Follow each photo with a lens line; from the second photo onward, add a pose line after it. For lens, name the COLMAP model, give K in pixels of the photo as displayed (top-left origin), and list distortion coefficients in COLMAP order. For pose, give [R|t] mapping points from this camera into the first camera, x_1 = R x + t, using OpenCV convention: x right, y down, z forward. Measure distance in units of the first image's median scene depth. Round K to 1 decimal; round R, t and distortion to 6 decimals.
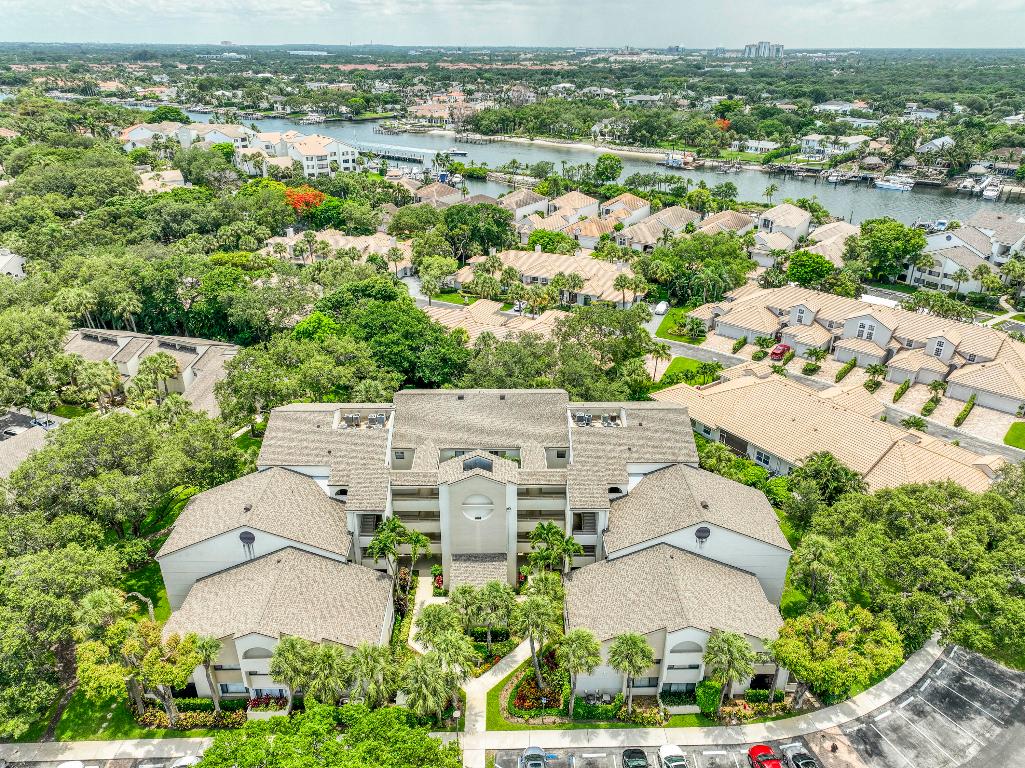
lens RADIAL K [[723.9, 0, 512.5], [0, 723.9, 384.0], [0, 0, 1]] dist [0.014690, -0.000833]
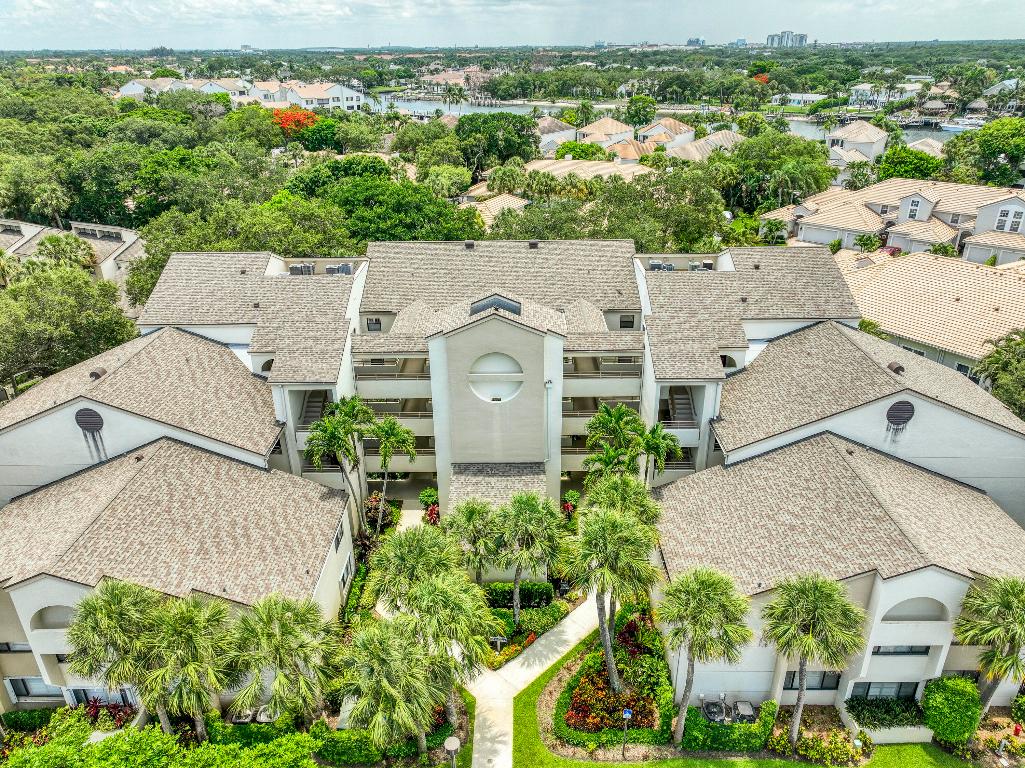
lens RADIAL K [[716.9, 0, 512.5], [0, 716.9, 384.0], [0, 0, 1]] dist [0.009683, 0.008349]
pose [[0.999655, -0.004170, -0.025921, -0.018633], [0.003998, 0.999970, -0.006664, 0.170049], [0.025948, 0.006558, 0.999642, 0.403589]]
